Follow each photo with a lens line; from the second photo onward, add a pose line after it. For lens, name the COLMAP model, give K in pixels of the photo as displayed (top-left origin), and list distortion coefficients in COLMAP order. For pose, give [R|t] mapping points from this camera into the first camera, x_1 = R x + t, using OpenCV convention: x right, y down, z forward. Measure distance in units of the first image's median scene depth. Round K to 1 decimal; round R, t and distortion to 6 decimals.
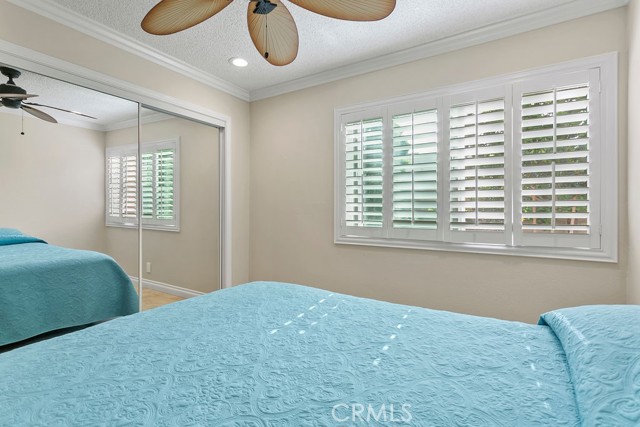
lens RADIAL K [[306.5, 0, 319.9], [0, 306.5, 213.2], [0, 0, 1]] dist [0.004411, 0.002789]
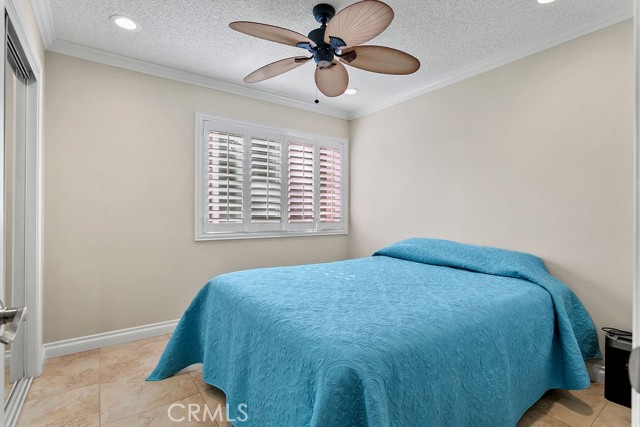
lens RADIAL K [[310.7, 0, 319.6], [0, 310.7, 214.1], [0, 0, 1]] dist [-0.002961, -0.000468]
pose [[0.412666, -0.007279, 0.910854, -0.827516], [-0.000162, 0.999967, 0.008064, -0.001657], [-0.910883, -0.003475, 0.412651, 0.195592]]
